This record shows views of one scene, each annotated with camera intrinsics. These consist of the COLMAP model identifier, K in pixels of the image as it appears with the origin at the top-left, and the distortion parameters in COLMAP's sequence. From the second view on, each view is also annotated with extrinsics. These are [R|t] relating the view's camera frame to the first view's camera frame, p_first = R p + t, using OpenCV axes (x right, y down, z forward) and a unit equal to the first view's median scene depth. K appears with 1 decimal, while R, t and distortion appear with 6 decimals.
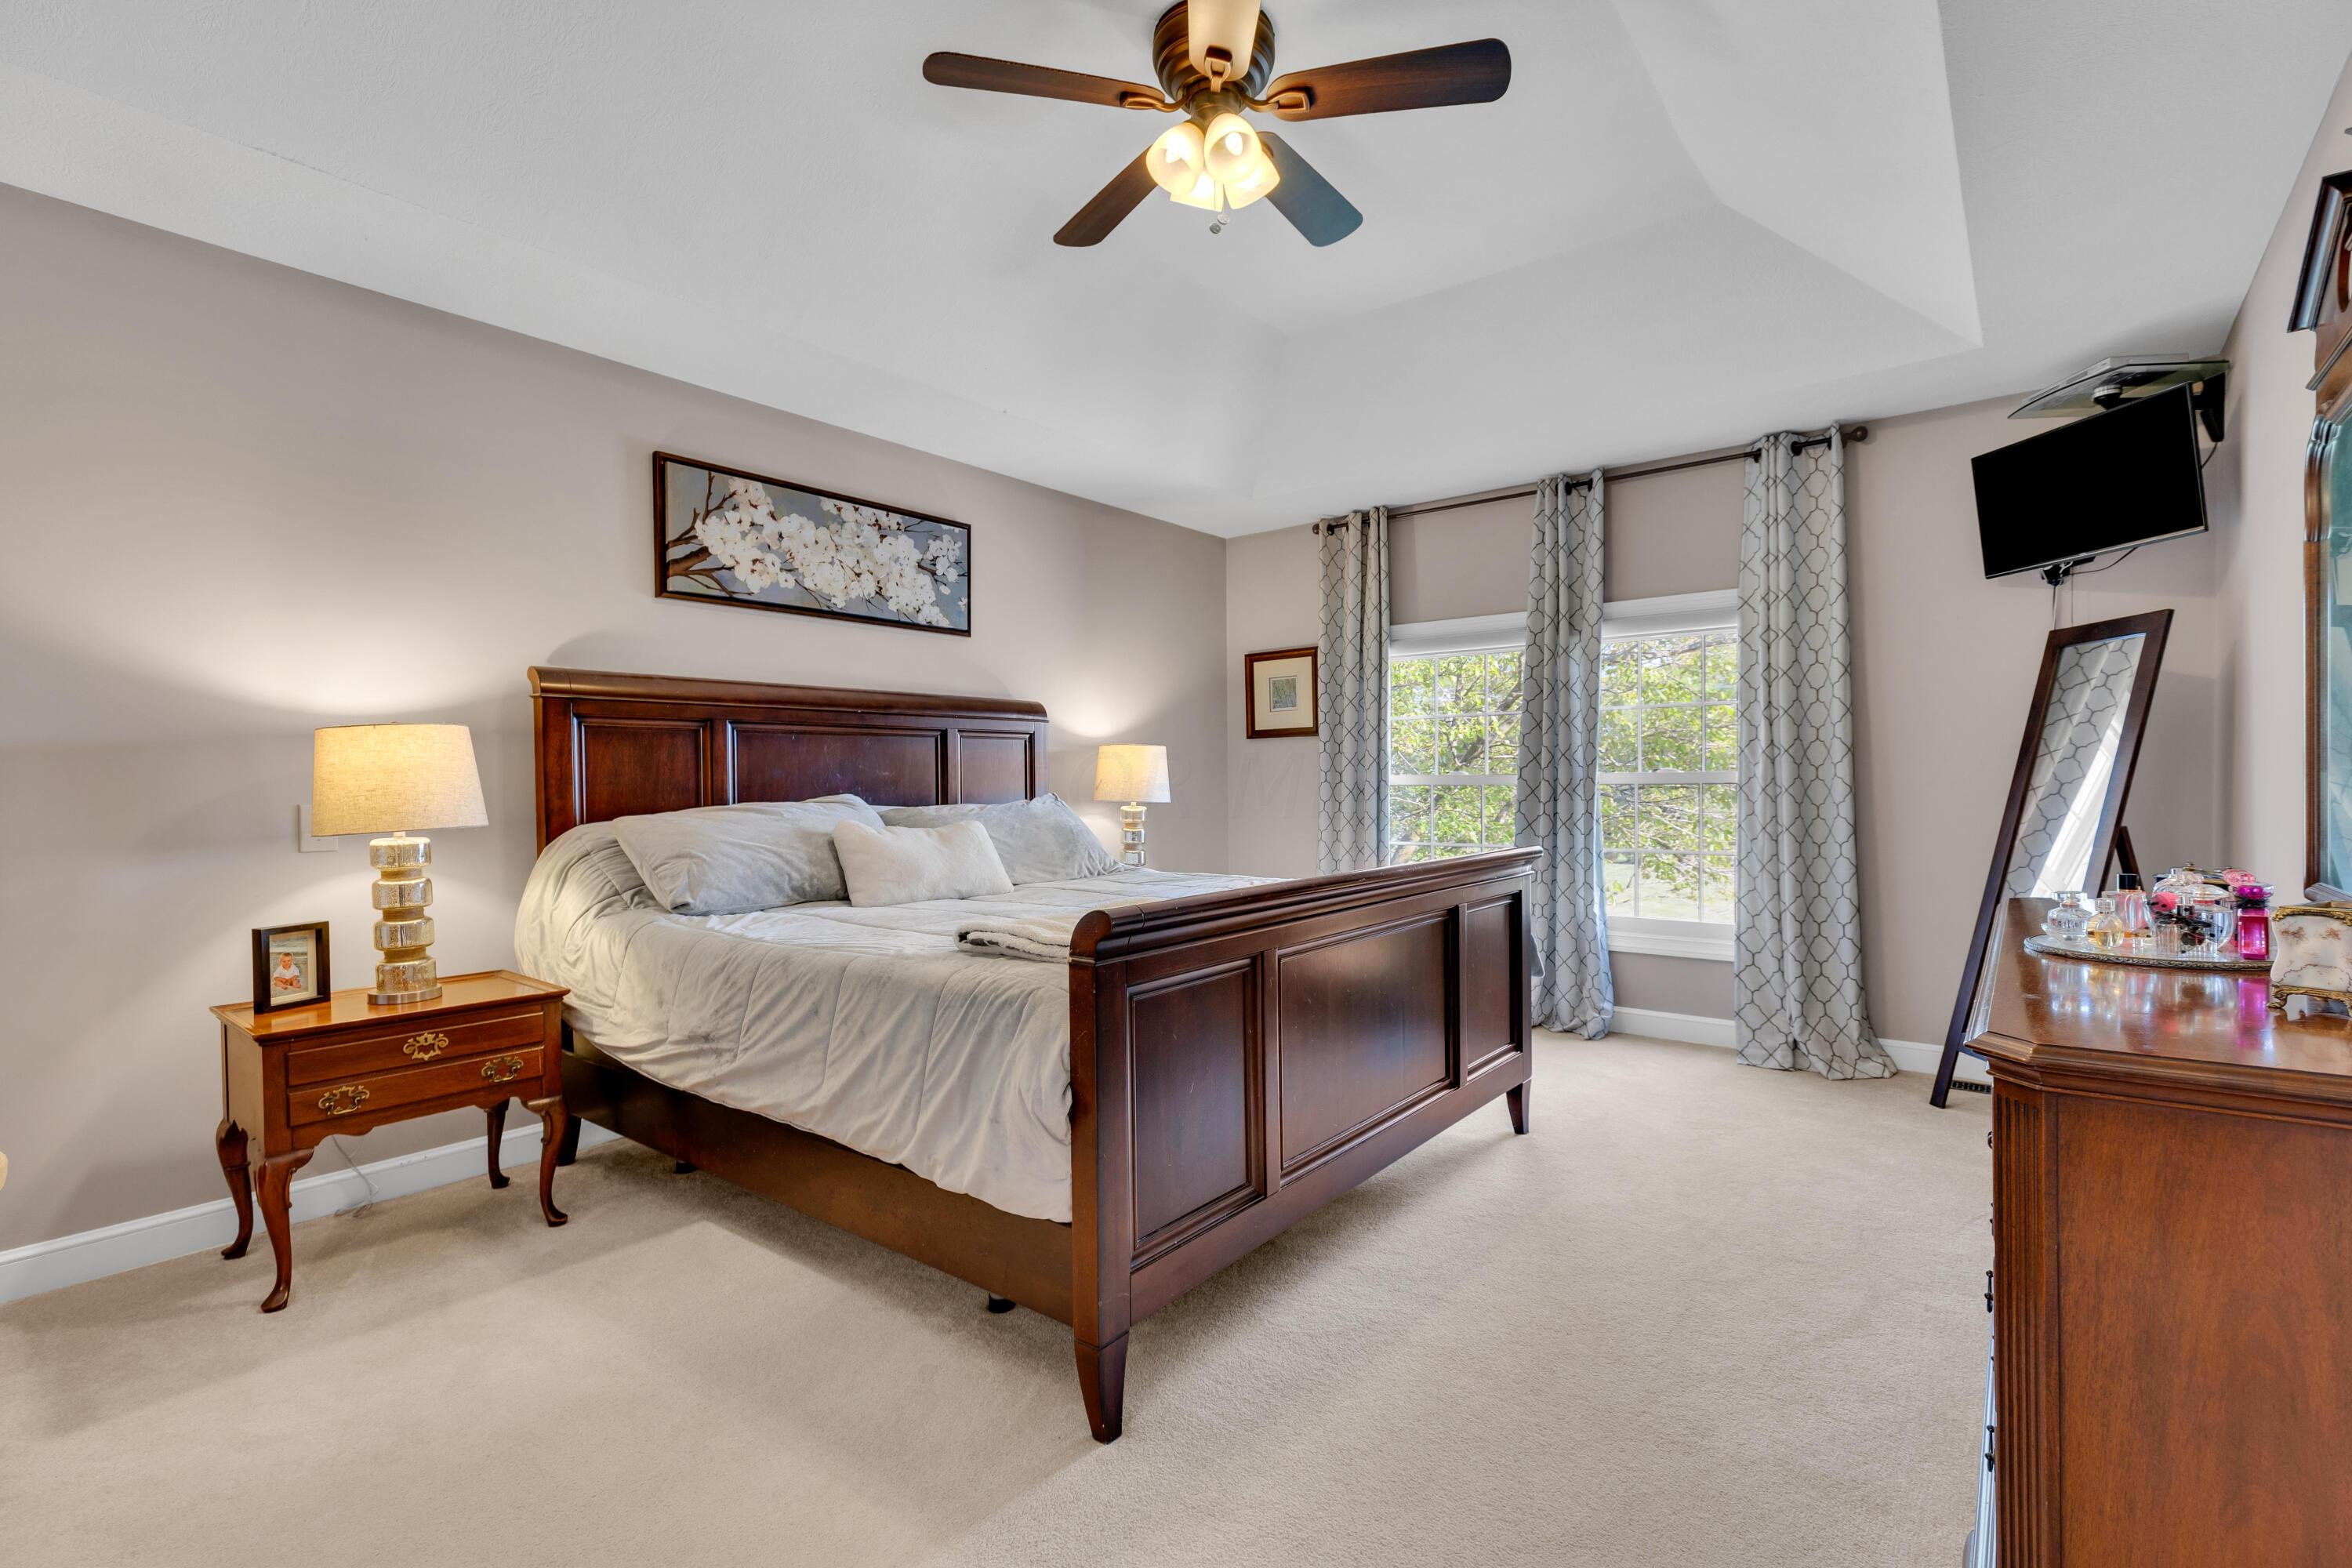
lens RADIAL K [[1077.7, 0, 1171.8], [0, 1077.7, 789.5], [0, 0, 1]] dist [0.021551, -0.000236]
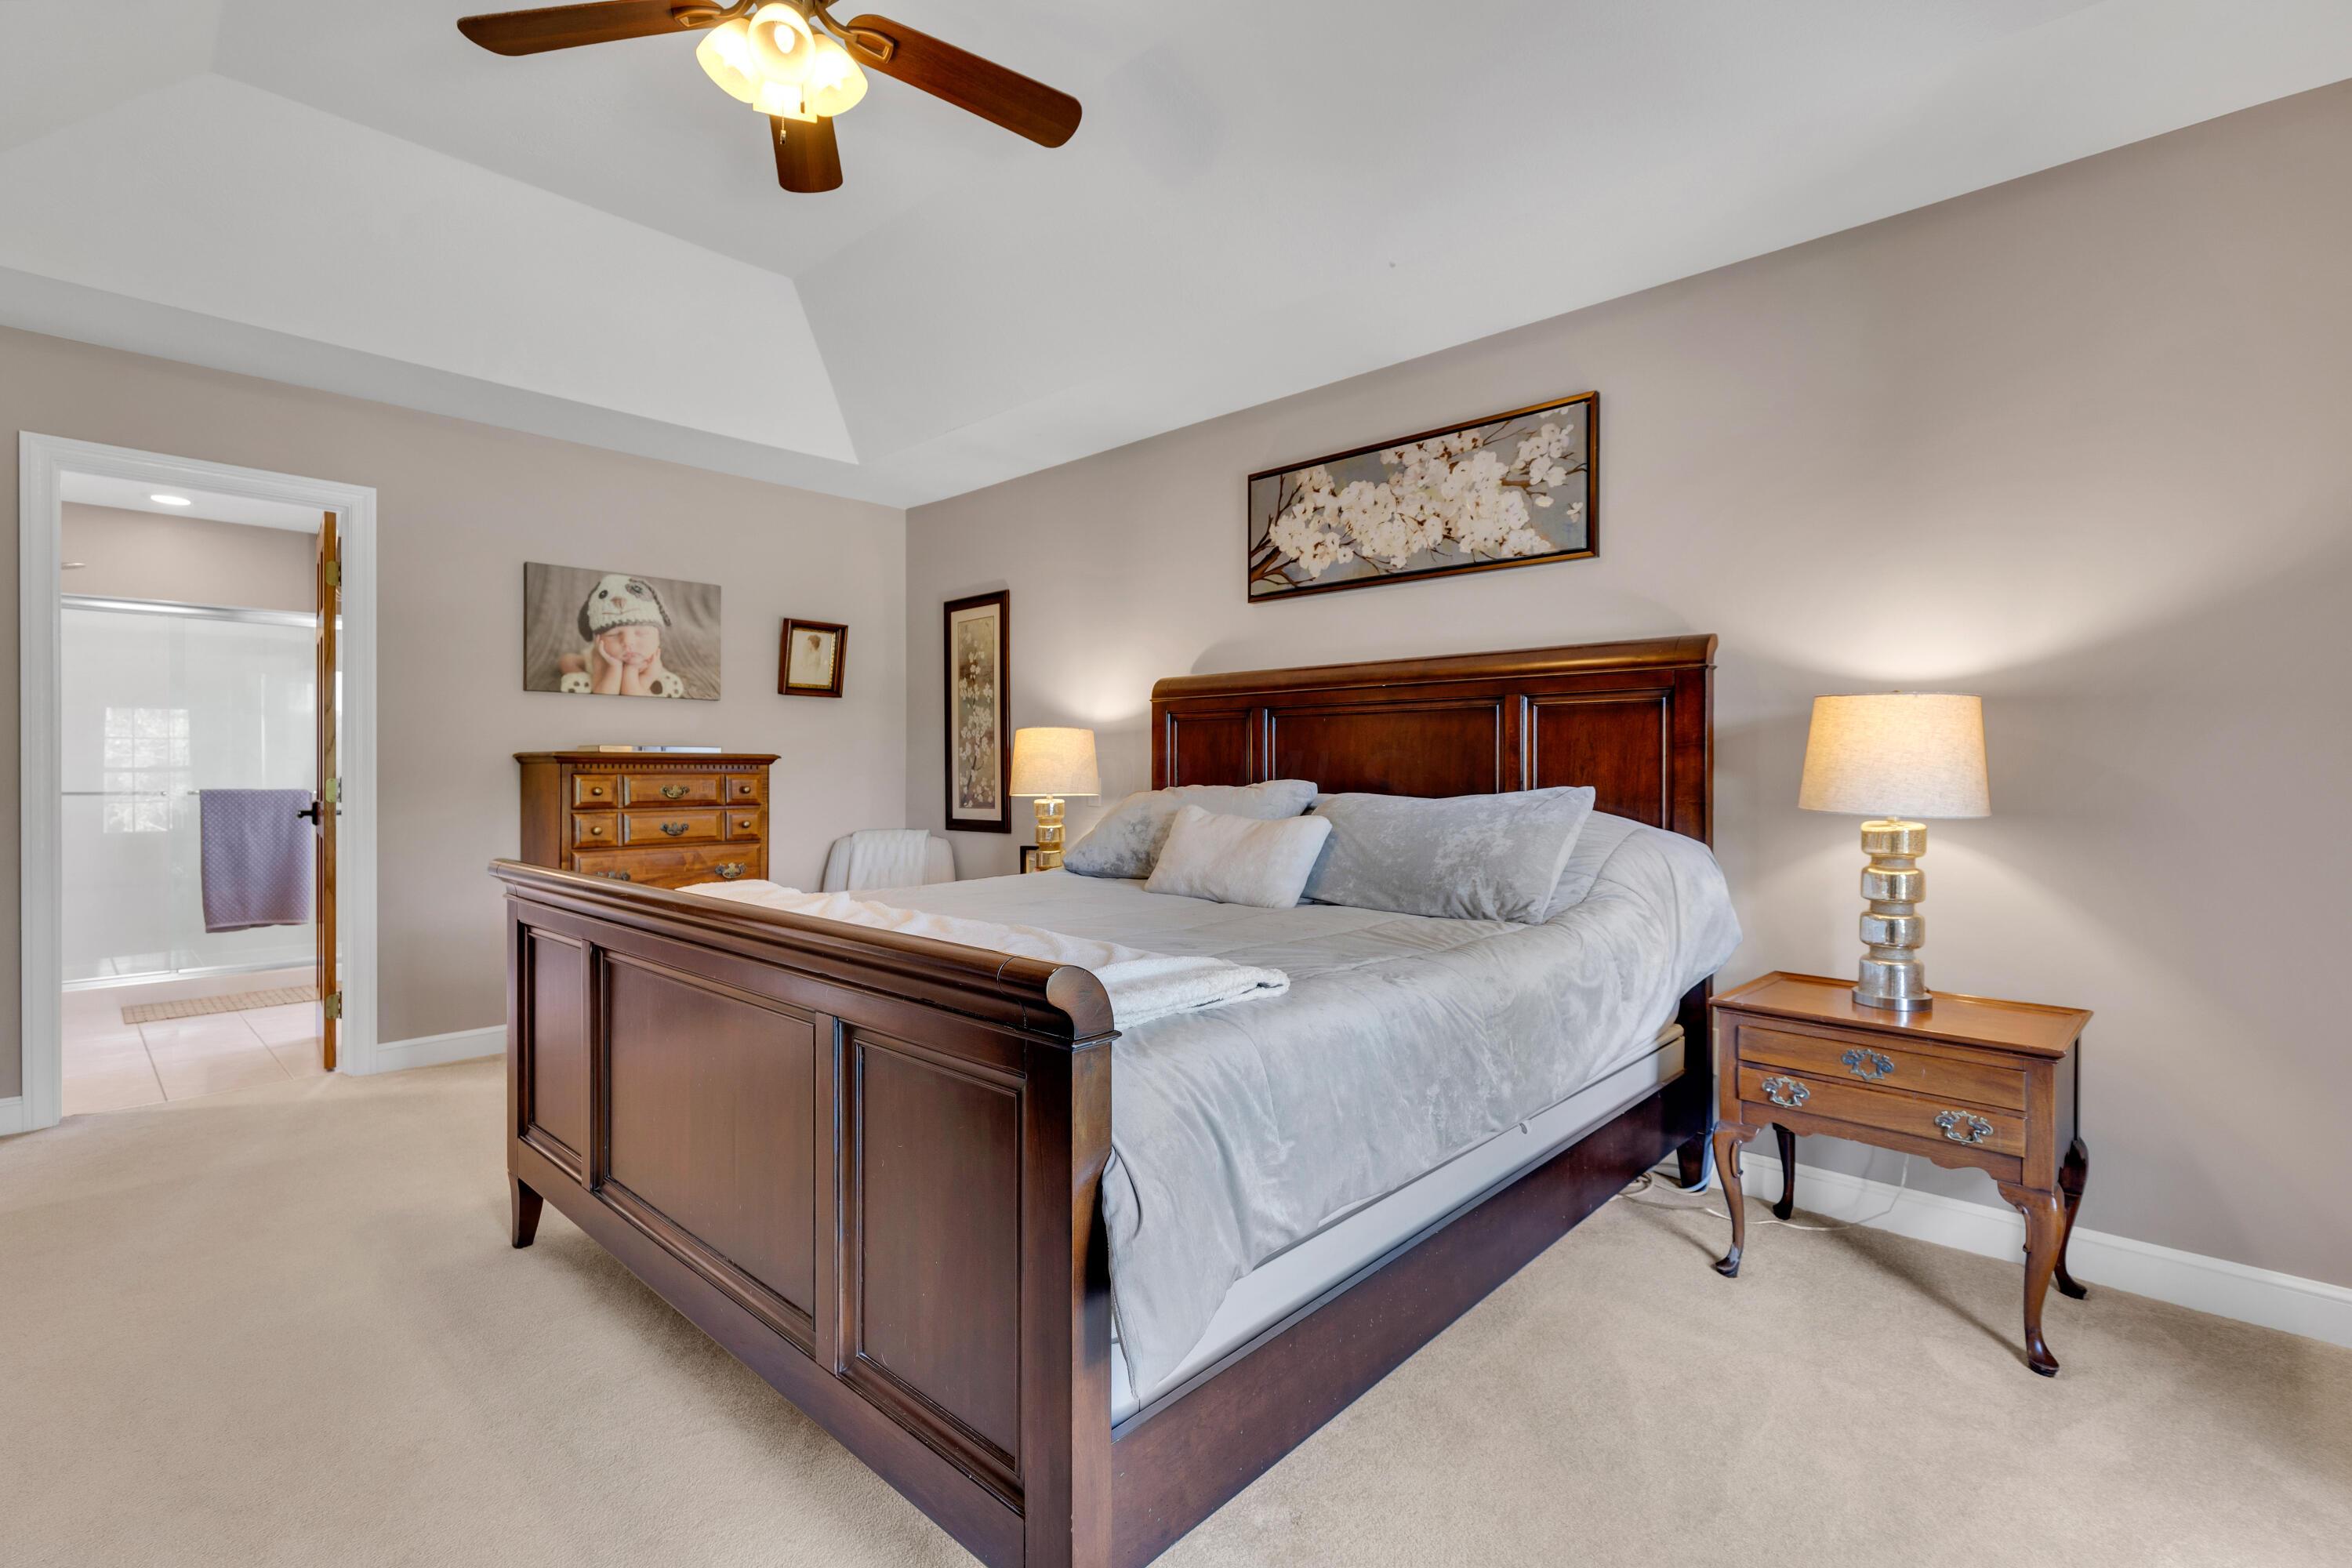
lens RADIAL K [[1077.7, 0, 1112.0], [0, 1077.7, 748.9], [0, 0, 1]] dist [0.021551, -0.000236]
pose [[-0.114317, -0.007187, -0.993418, 0.596208], [-0.009535, 0.999936, -0.006137, -0.014430], [0.993399, 0.008771, -0.114378, 0.884210]]
